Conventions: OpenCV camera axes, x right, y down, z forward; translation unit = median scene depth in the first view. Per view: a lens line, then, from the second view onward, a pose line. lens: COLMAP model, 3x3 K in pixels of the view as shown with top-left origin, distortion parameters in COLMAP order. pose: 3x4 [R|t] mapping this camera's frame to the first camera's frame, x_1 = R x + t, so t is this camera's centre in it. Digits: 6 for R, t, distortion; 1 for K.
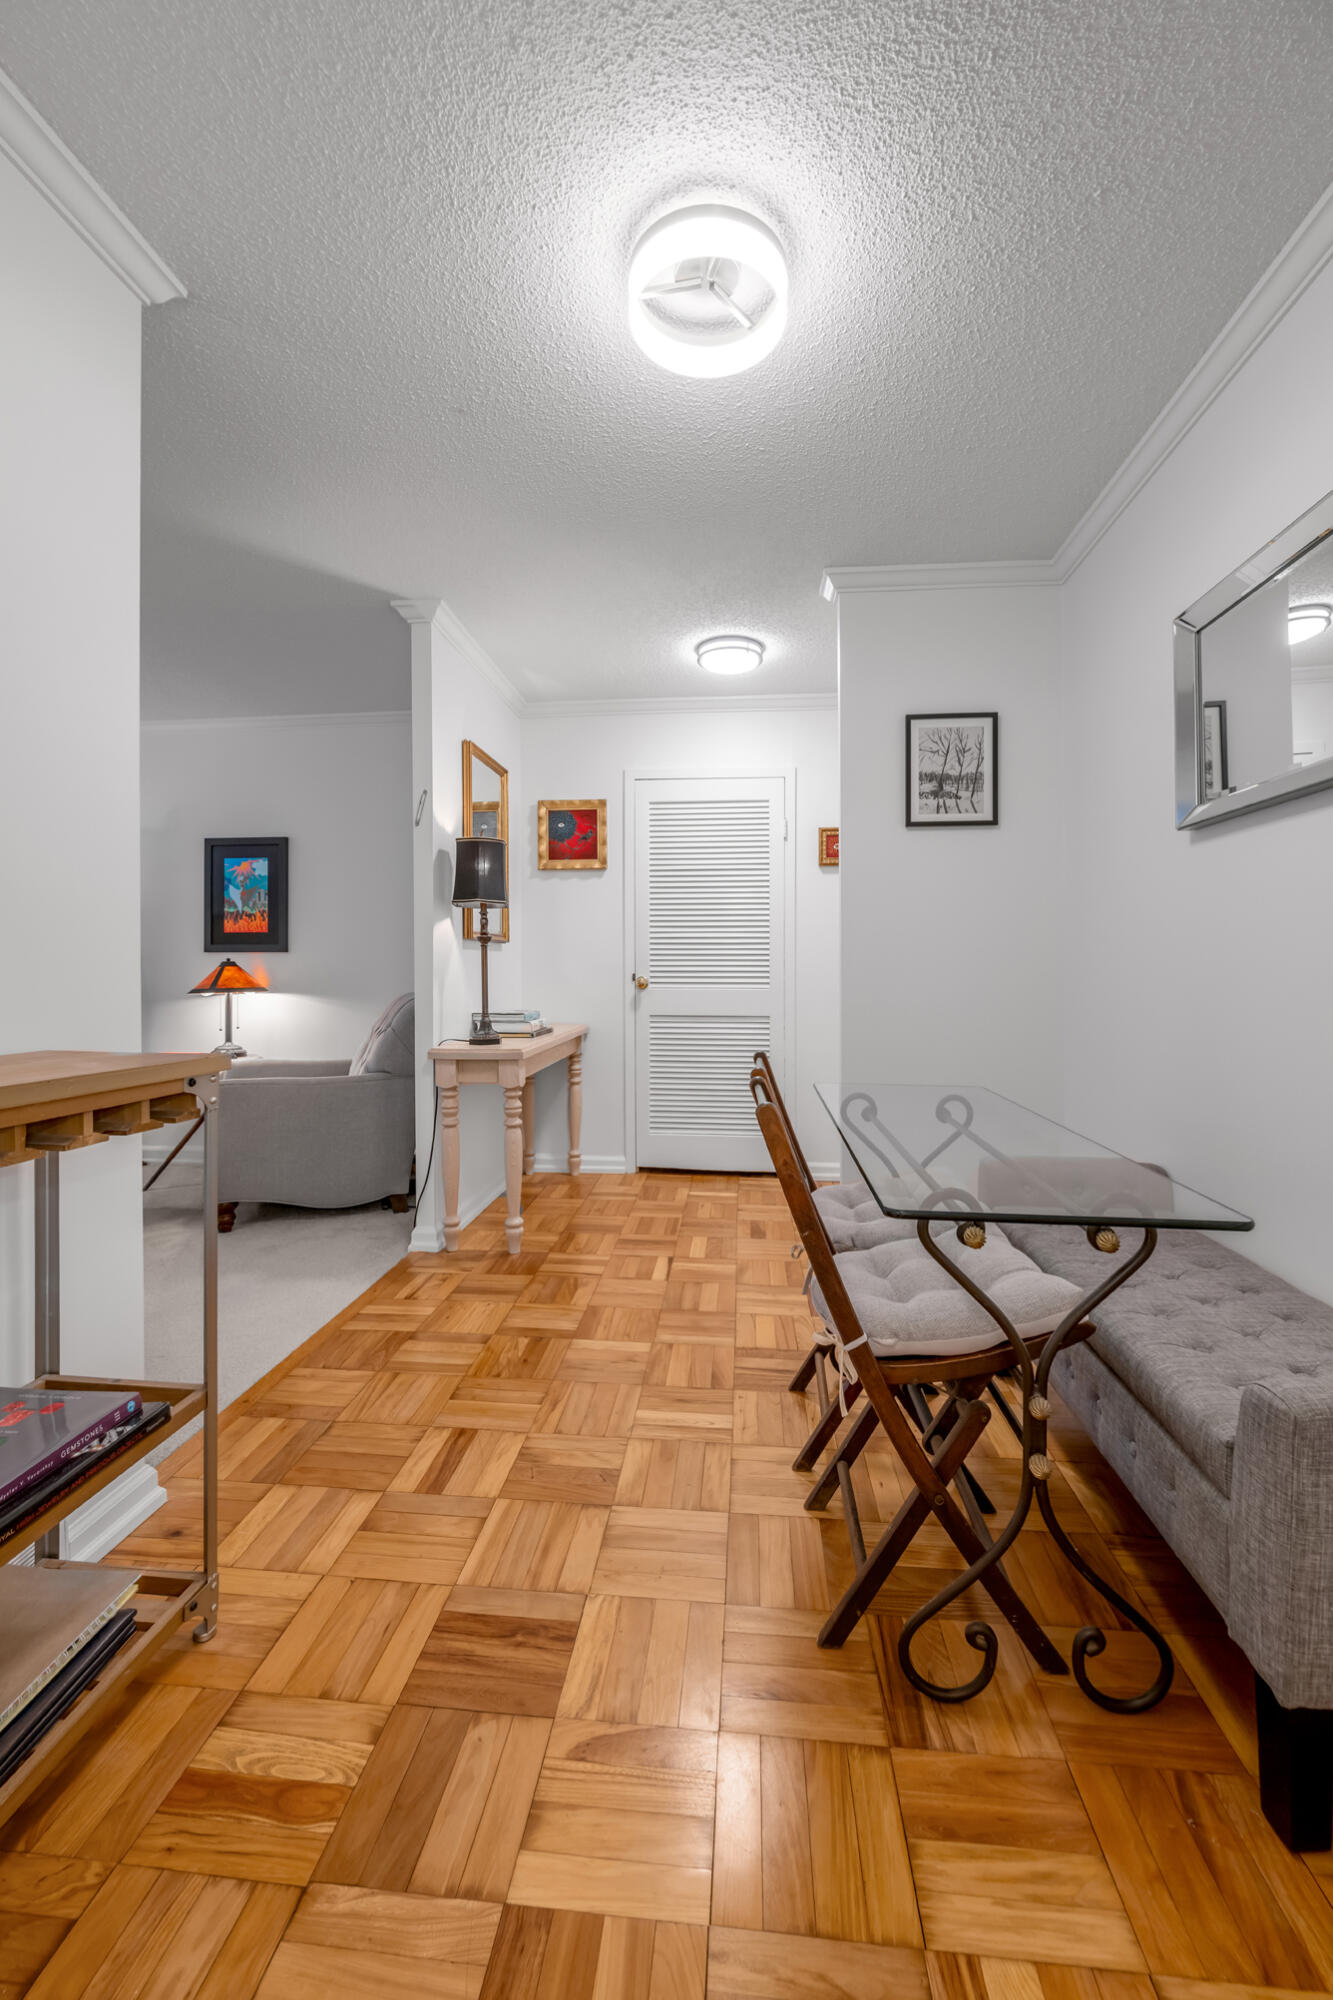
lens RADIAL K [[803.0, 0, 668.4], [0, 803.0, 980.9], [0, 0, 1]] dist [-0.000469, -0.000047]
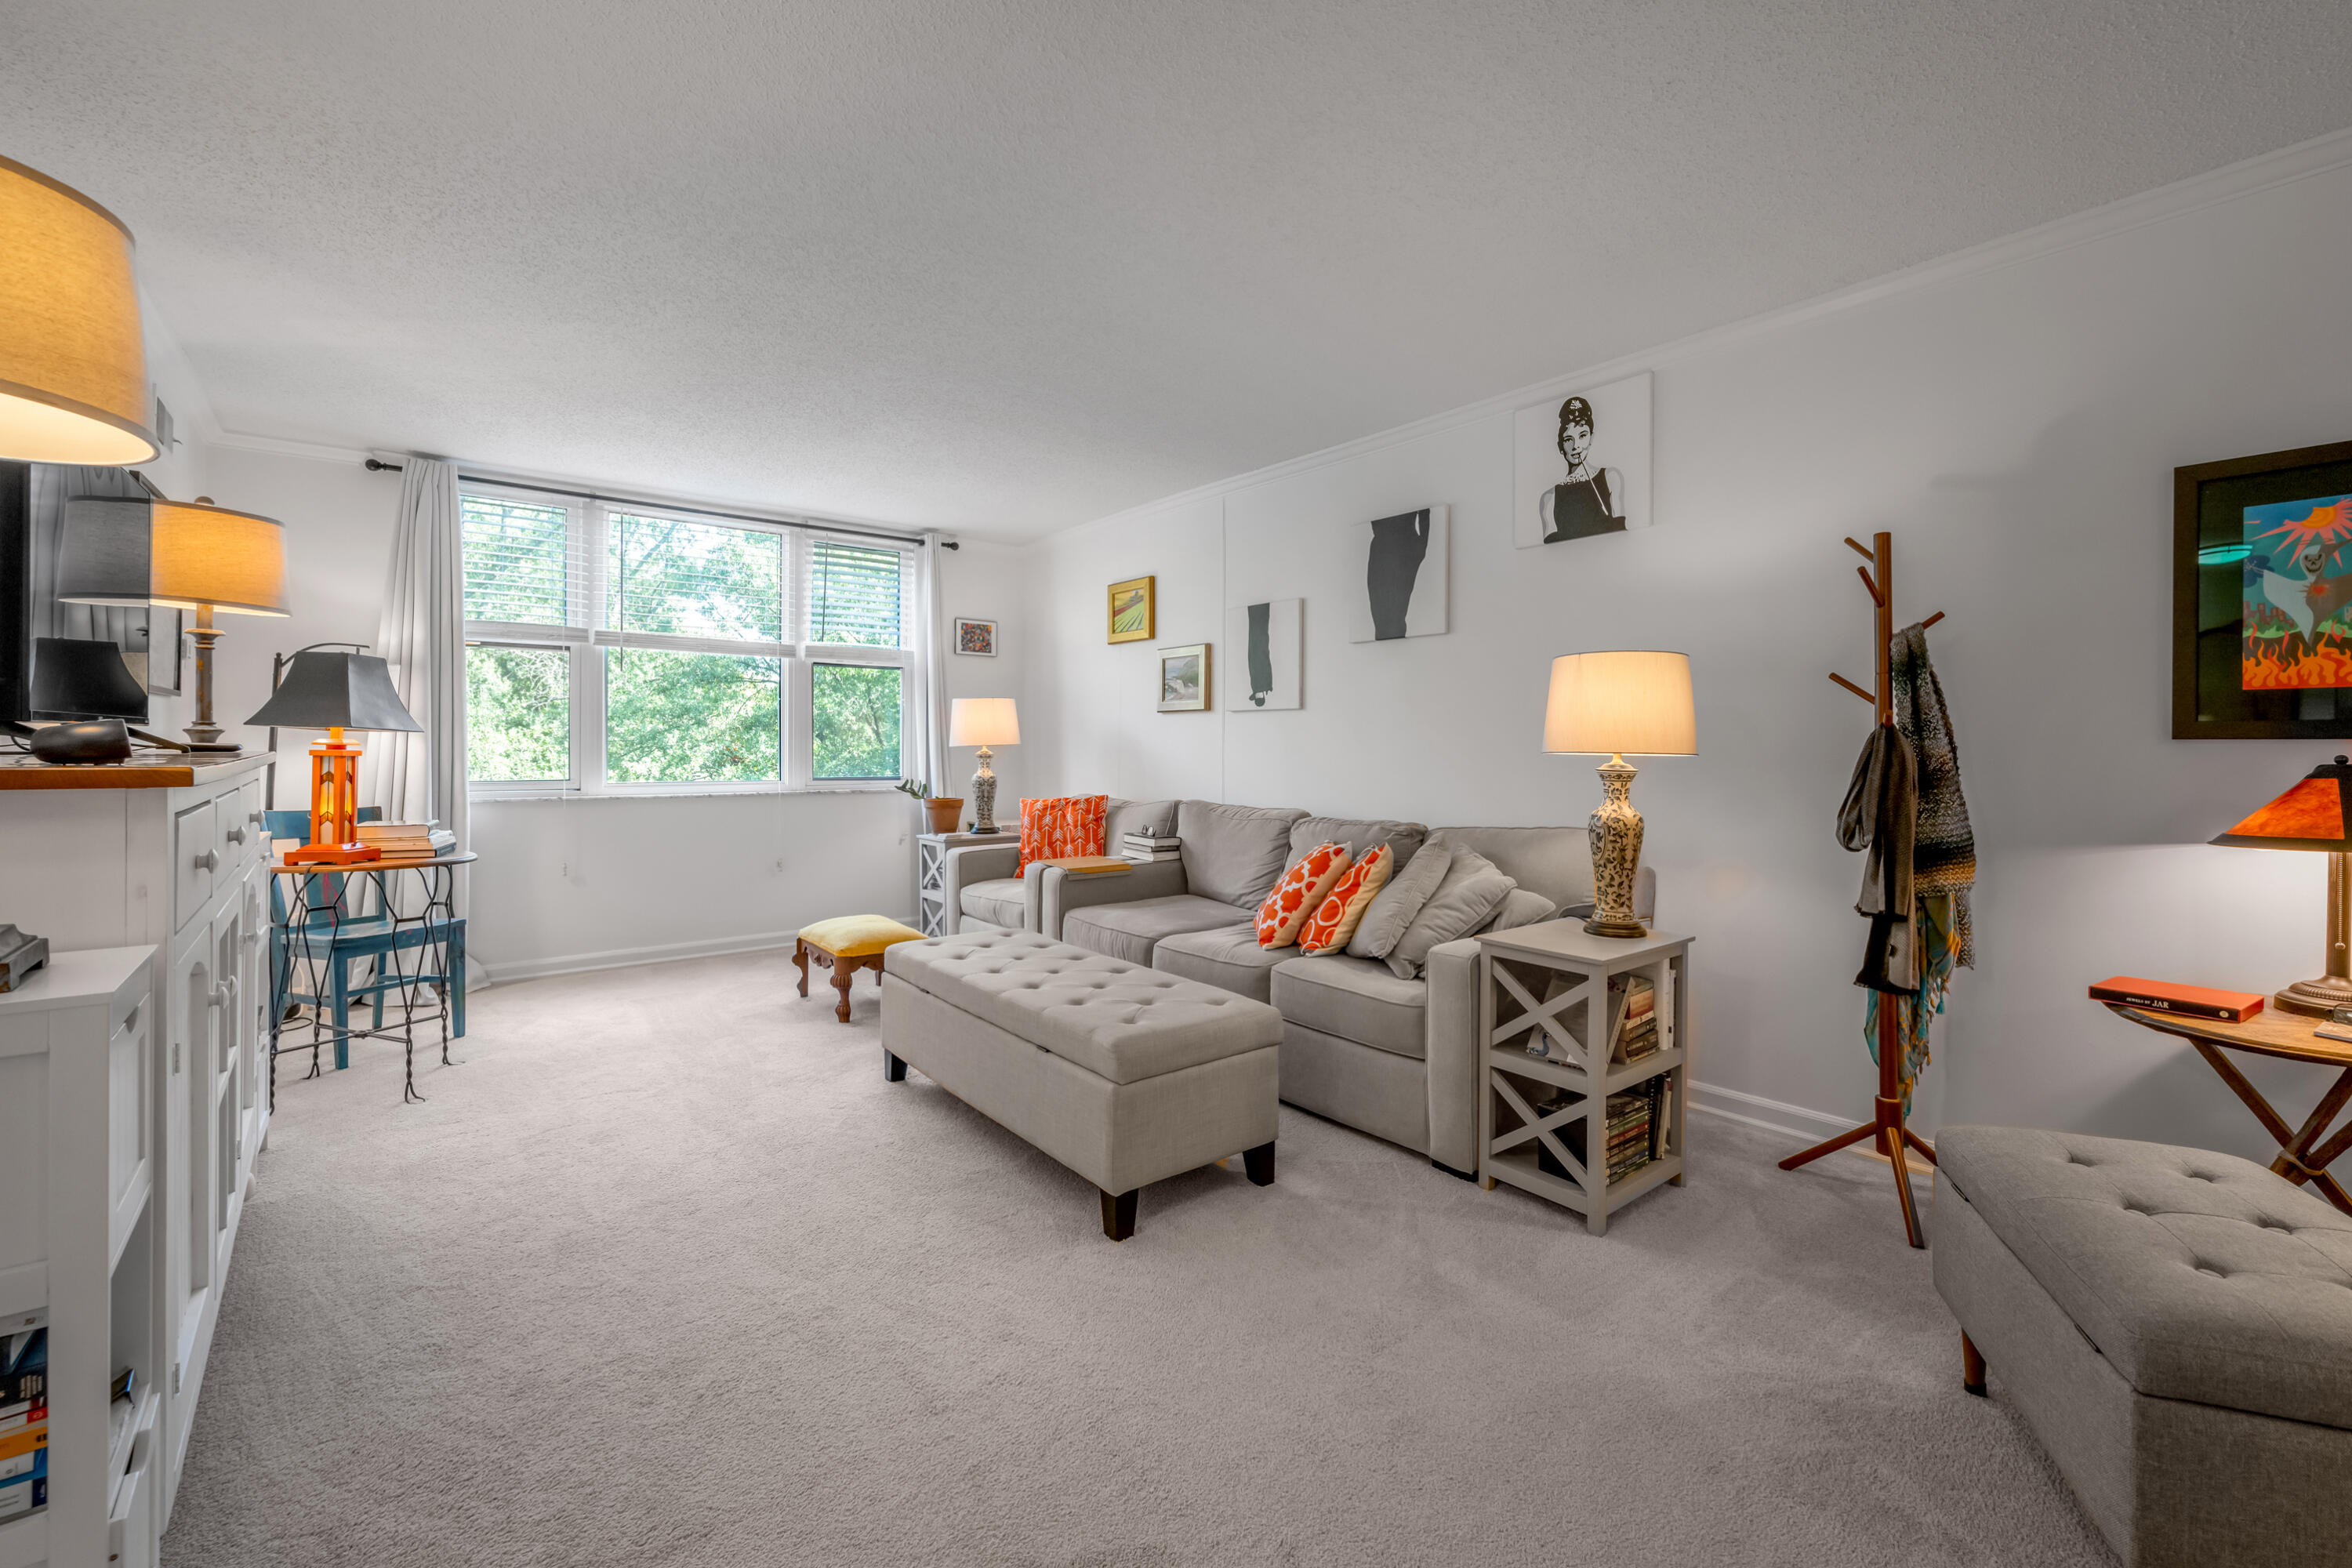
lens RADIAL K [[987.9, 0, 1200.9], [0, 987.9, 747.8], [0, 0, 1]] dist [-0.002780, -0.000245]
pose [[0.710164, 0.004312, -0.704023, -0.620433], [-0.013534, 0.999880, -0.007527, -0.021914], [0.703906, 0.014873, 0.710137, 0.298912]]
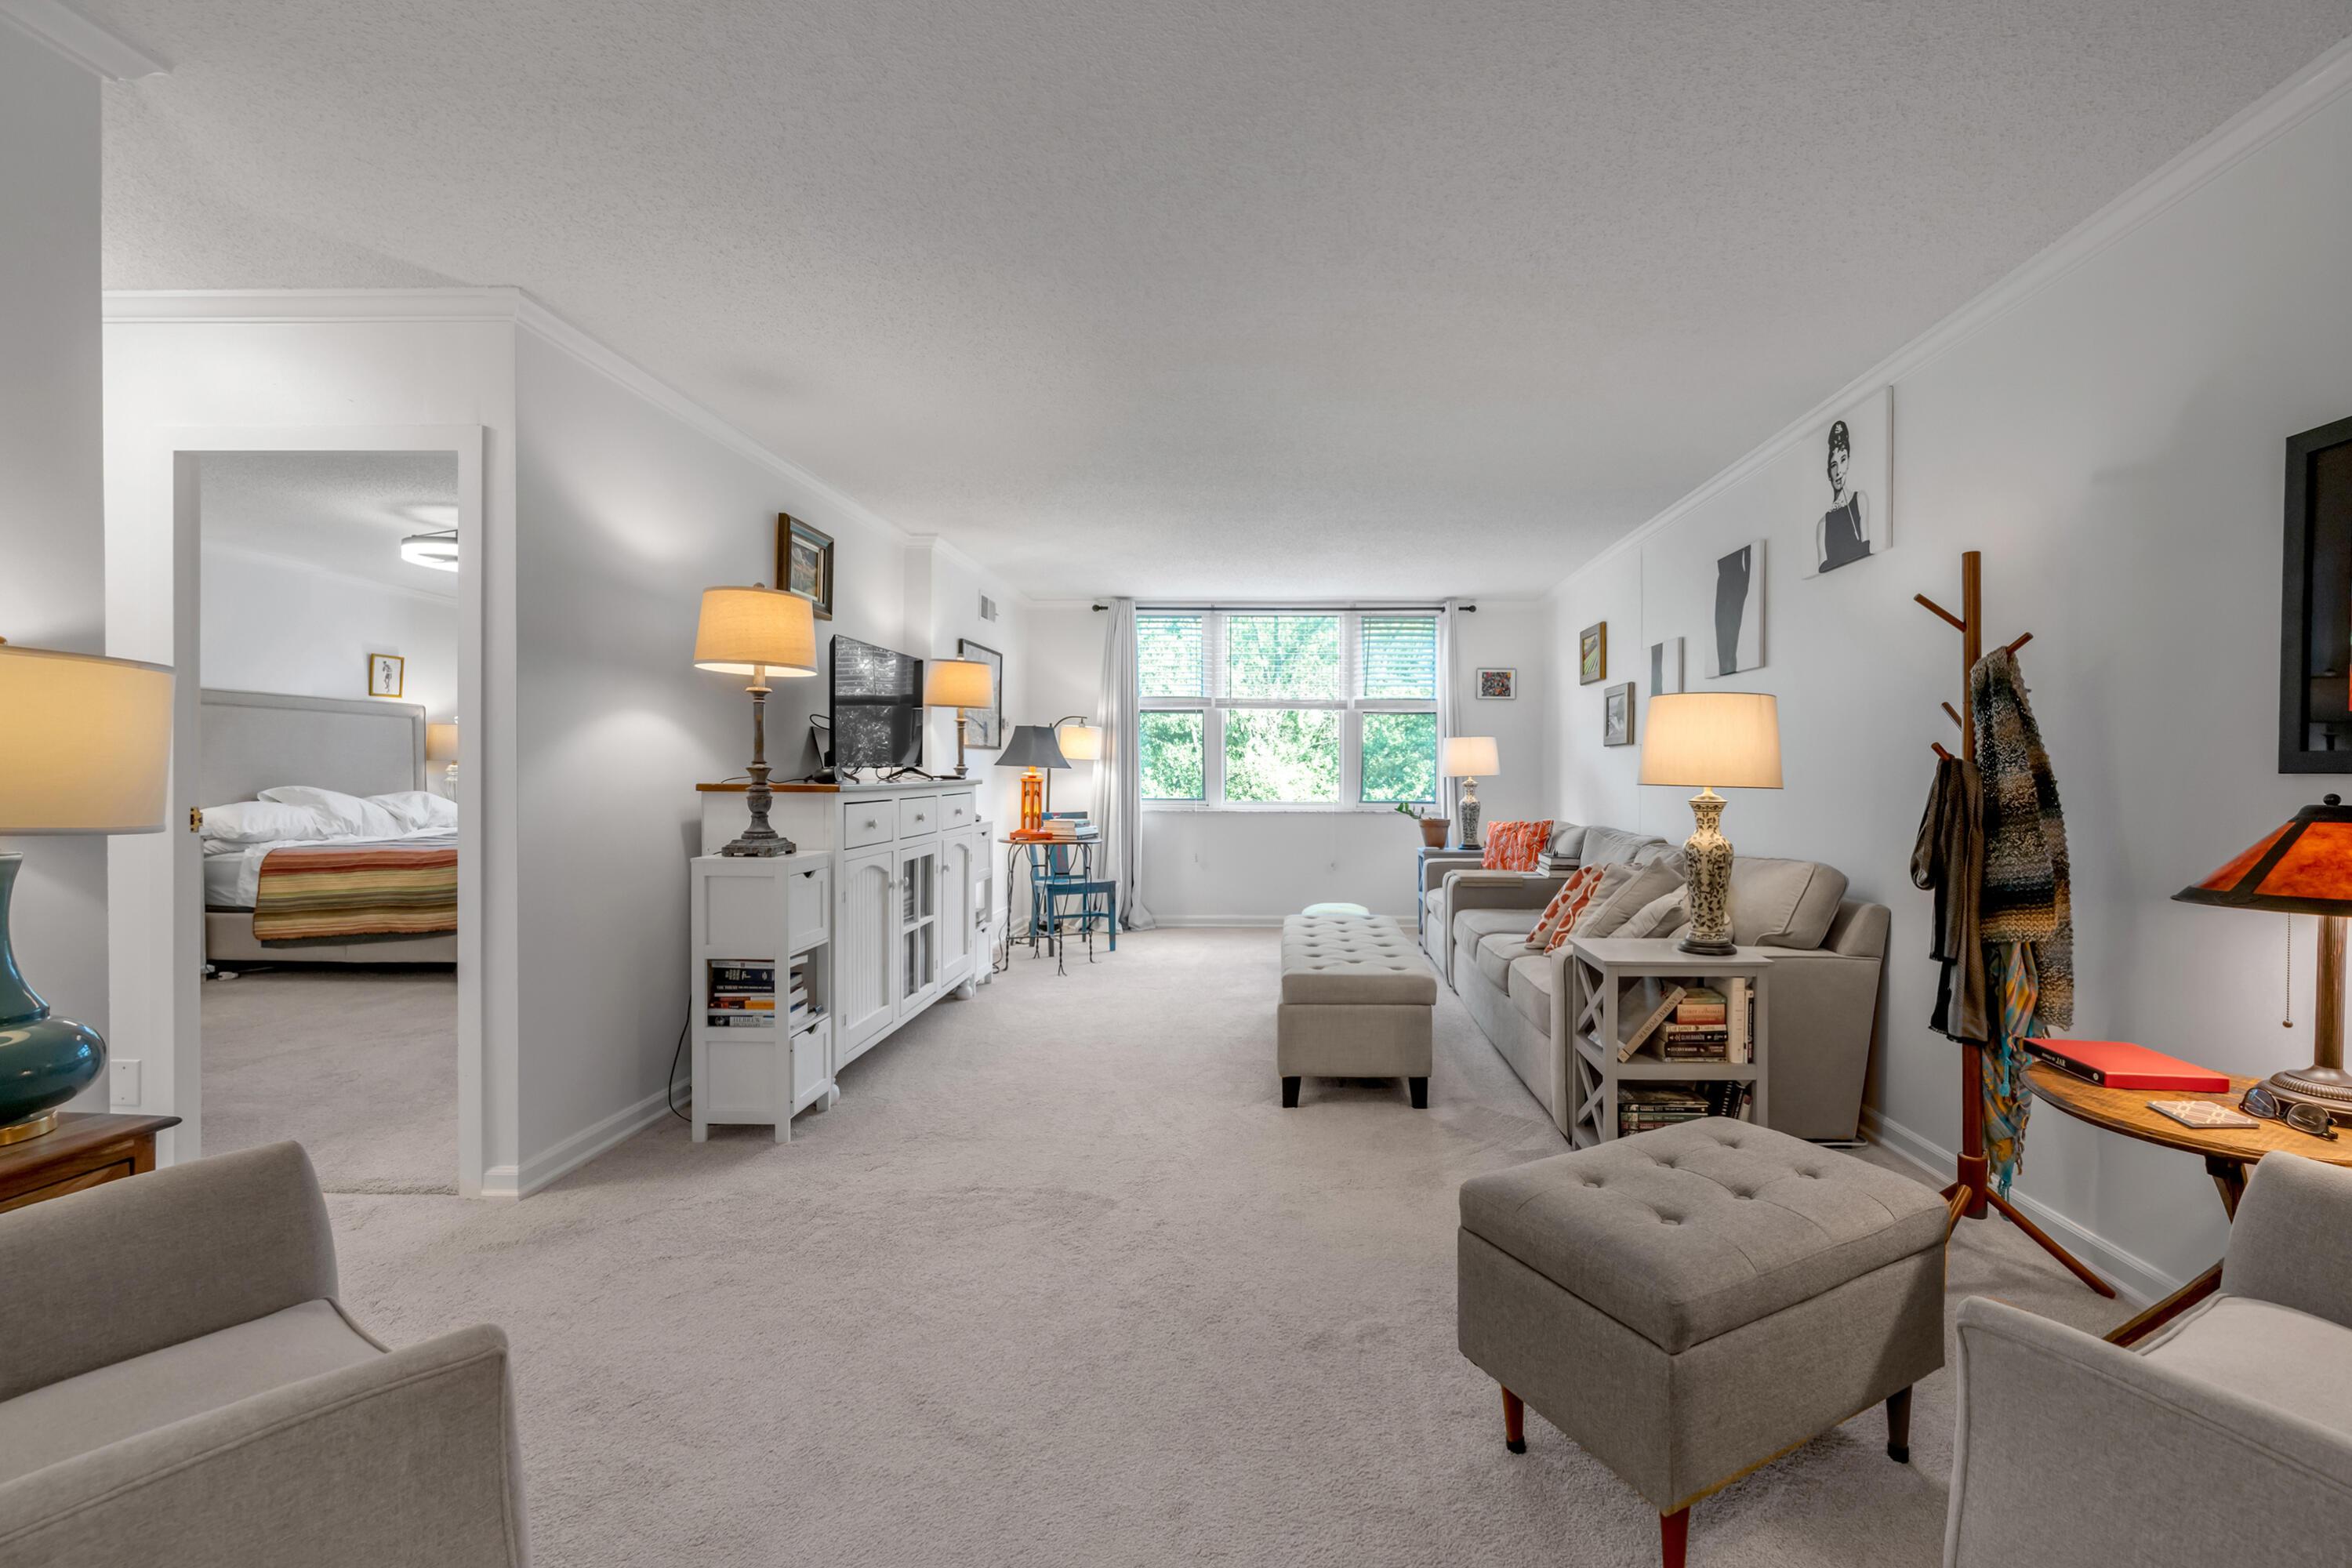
lens RADIAL K [[967.4, 0, 1276.2], [0, 967.4, 787.1], [0, 0, 1]] dist [-0.001369, -0.004815]
pose [[0.097645, 0.015536, -0.995100, -0.229300], [-0.017816, 0.999745, 0.013861, -0.030009], [0.995062, 0.016376, 0.097897, 0.577655]]
